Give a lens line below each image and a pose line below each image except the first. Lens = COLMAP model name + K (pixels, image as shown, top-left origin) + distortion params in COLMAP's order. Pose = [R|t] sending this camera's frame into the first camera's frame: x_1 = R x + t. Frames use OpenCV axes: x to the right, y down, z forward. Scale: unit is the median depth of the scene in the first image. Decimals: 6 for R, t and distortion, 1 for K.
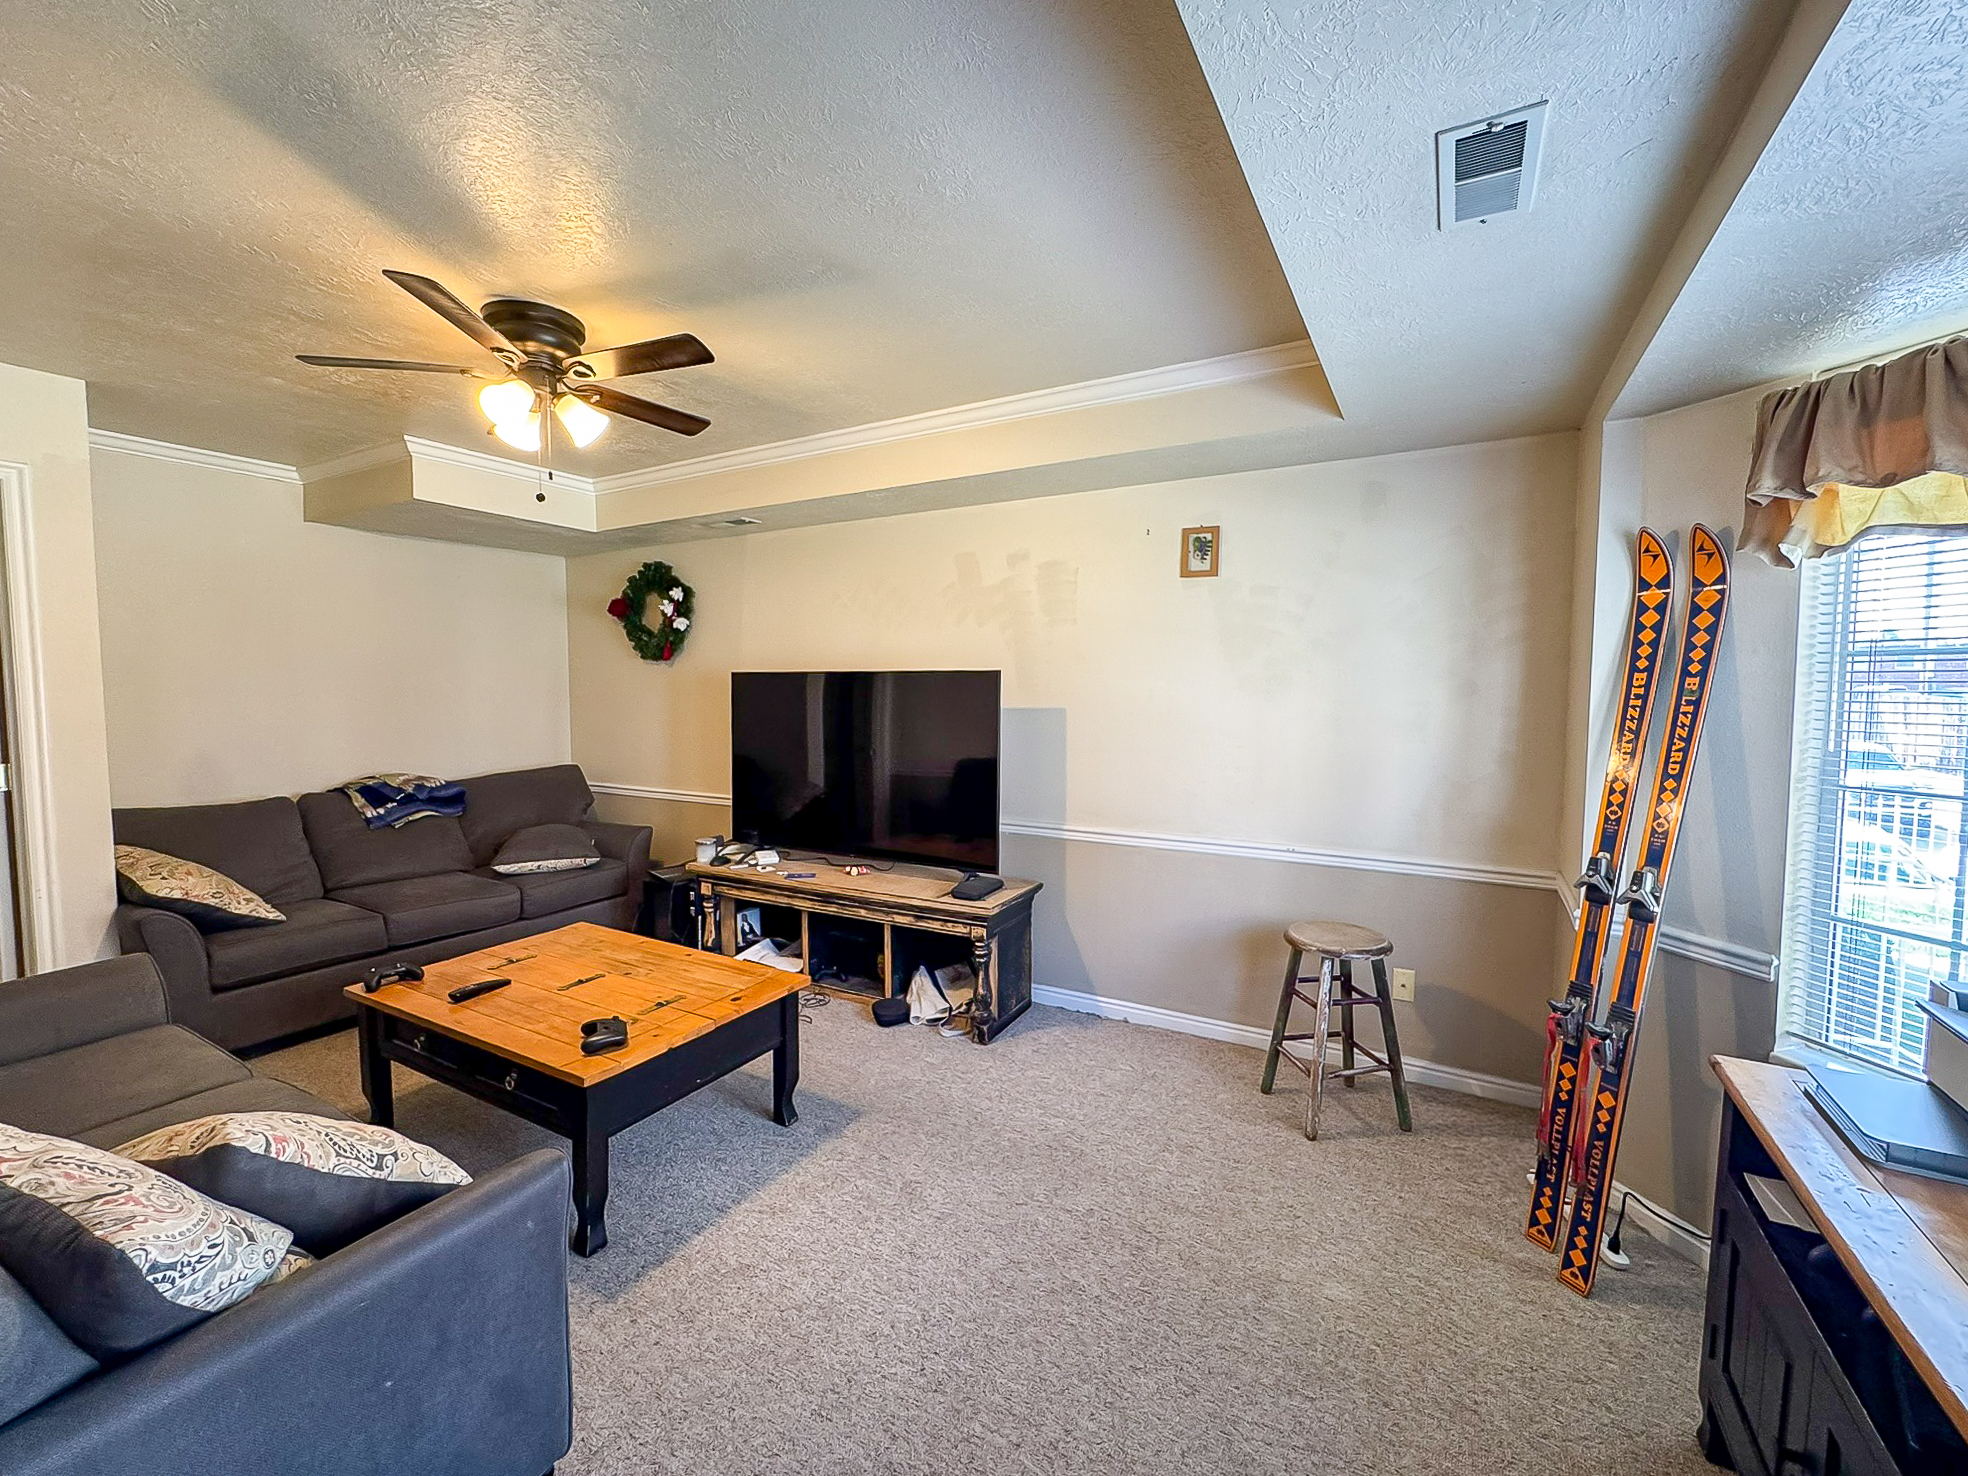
lens RADIAL K [[818.1, 0, 984.0], [0, 818.1, 738.0], [0, 0, 1]] dist [-0.000286, 0.000067]
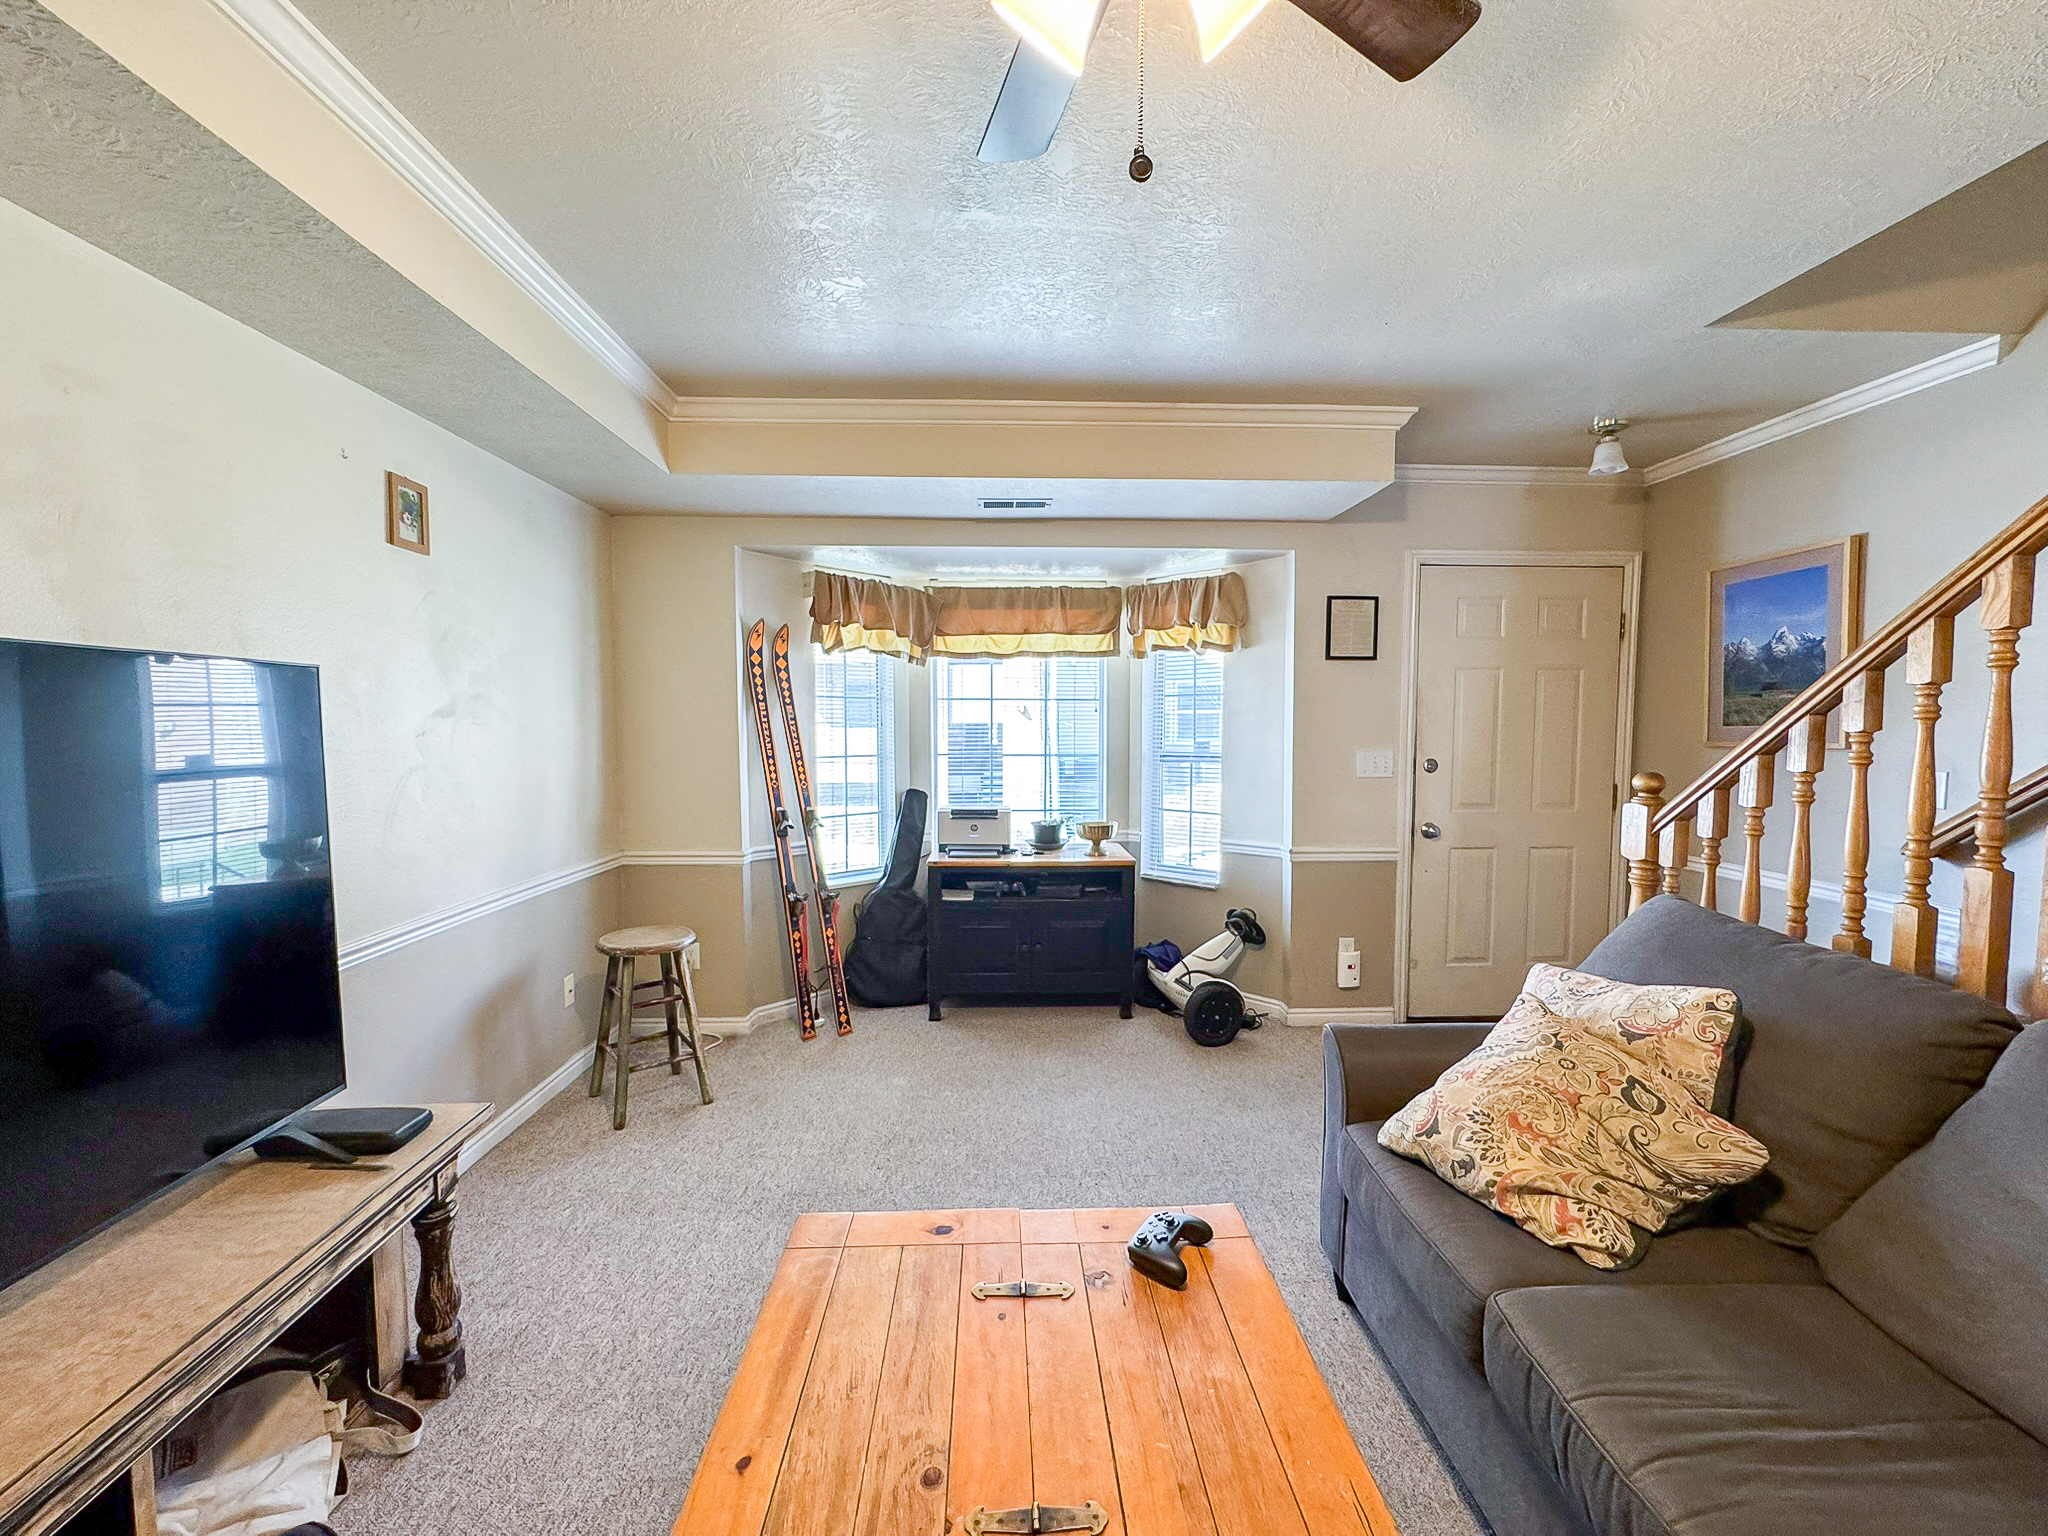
lens RADIAL K [[818.3, 0, 1024.0], [0, 818.3, 768.0], [0, 0, 1]] dist [-0.003645, -0.000017]
pose [[-0.523806, -0.051094, 0.850304, -0.628539], [0.051720, 0.994450, 0.091616, -0.047568], [-0.850266, 0.091967, -0.518257, 0.942798]]
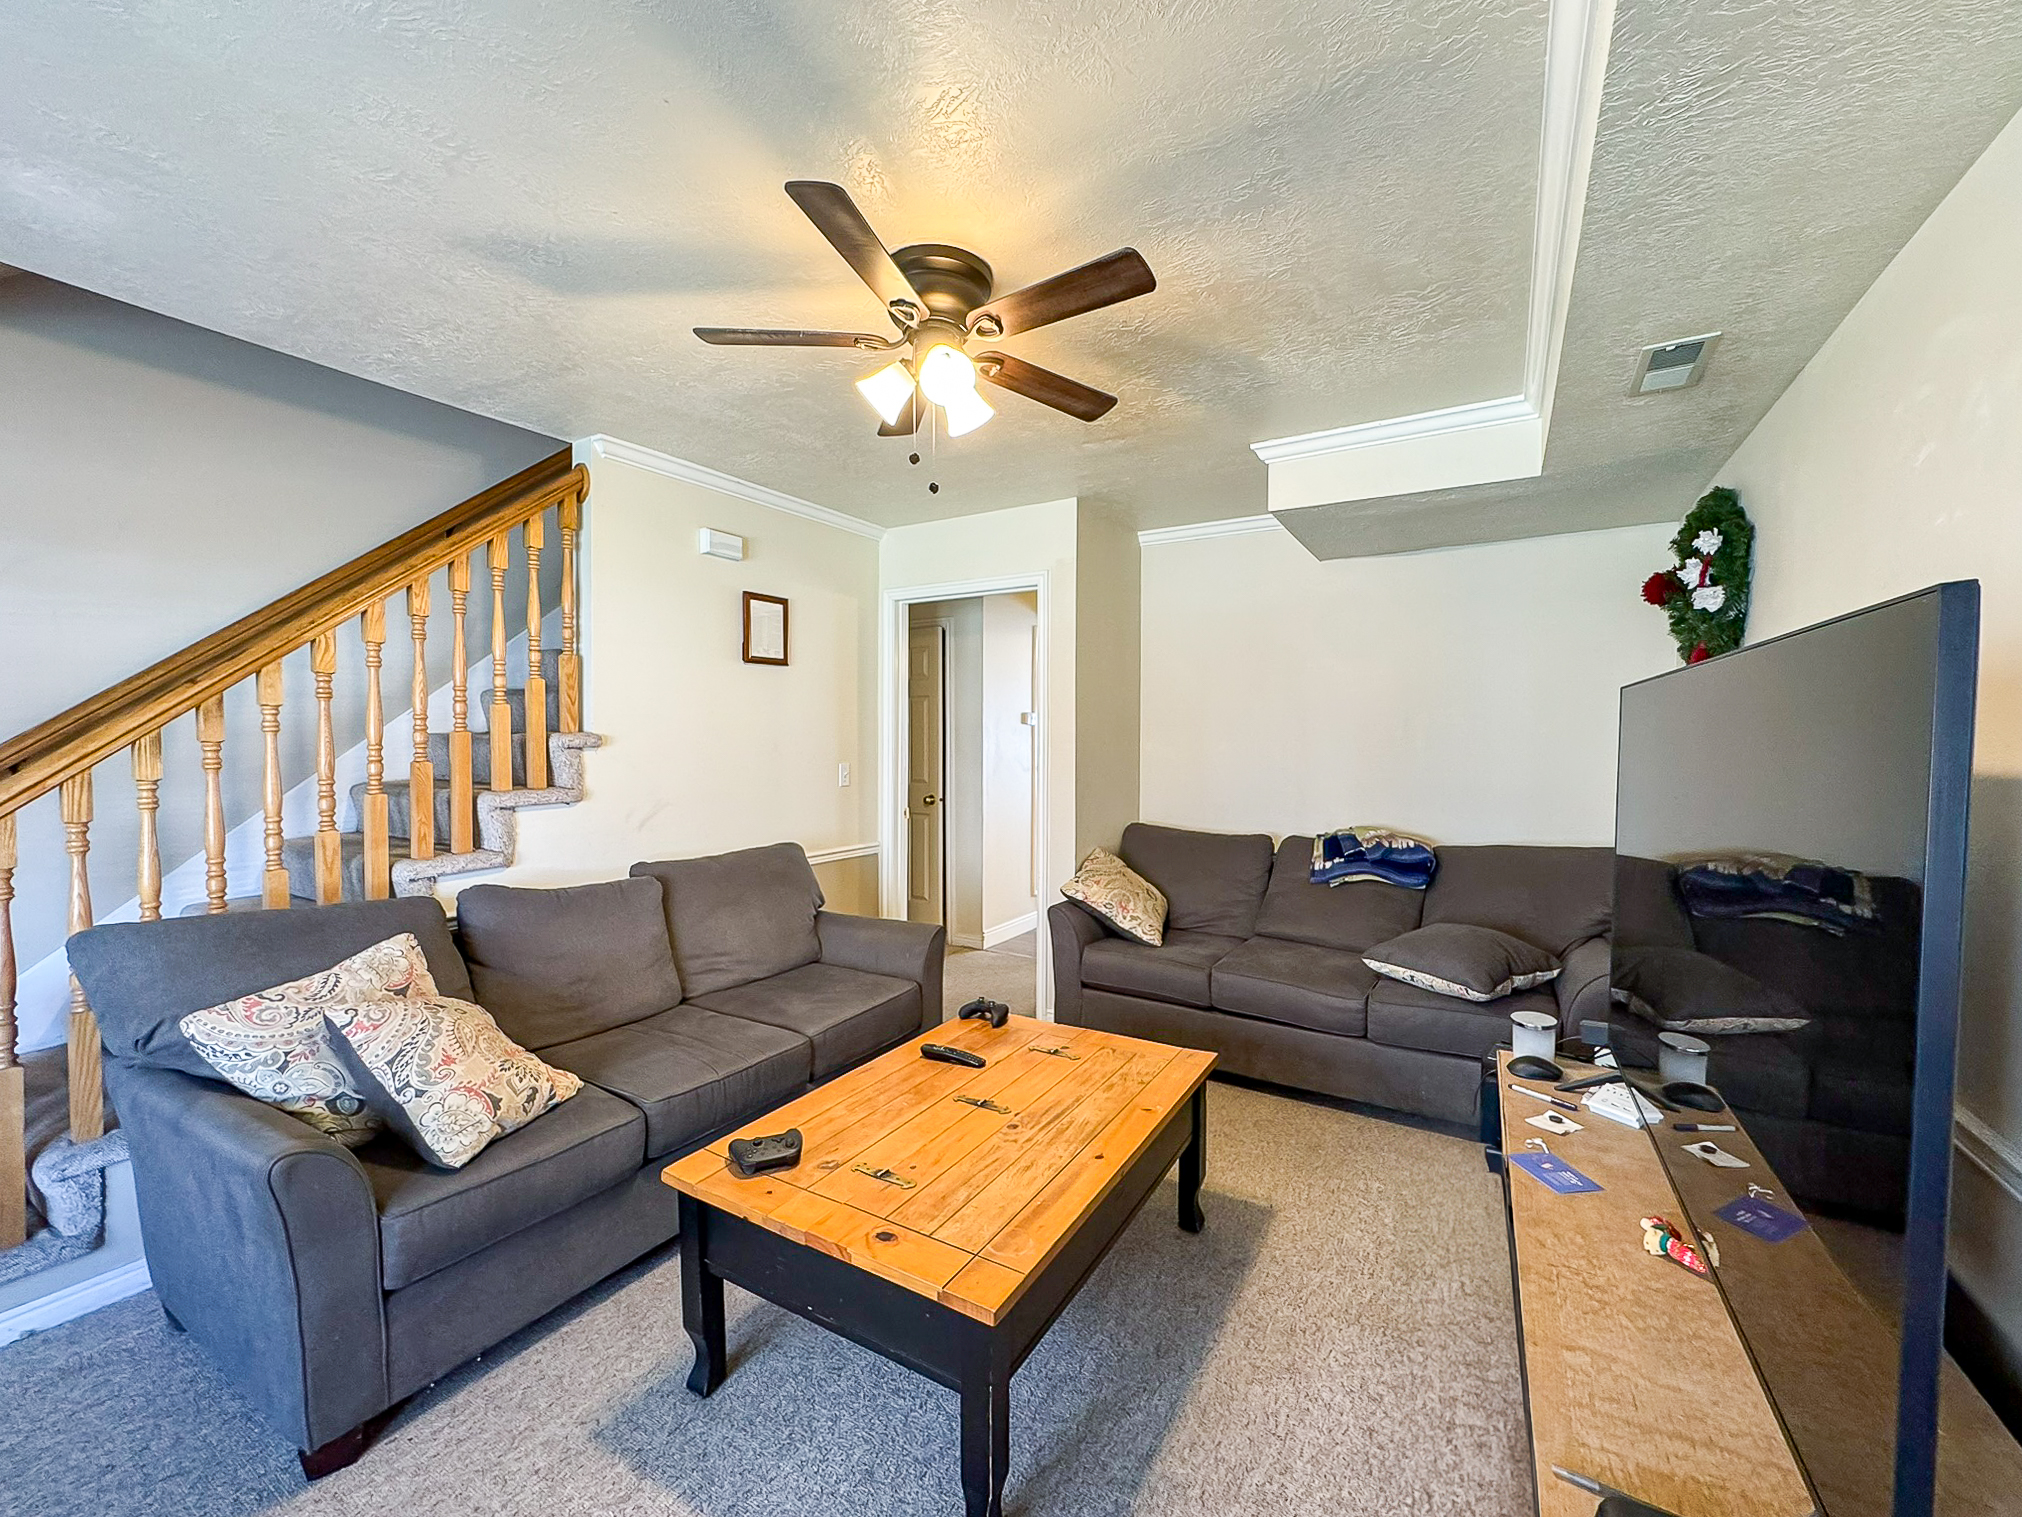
lens RADIAL K [[822.3, 0, 1011.0], [0, 822.3, 758.5], [0, 0, 1]] dist [-0.002774, 0.000048]
pose [[-0.020623, 0.025737, -0.999456, 0.217171], [-0.063613, 0.997609, 0.027002, -0.037673], [0.997762, 0.064135, -0.018937, 0.831918]]
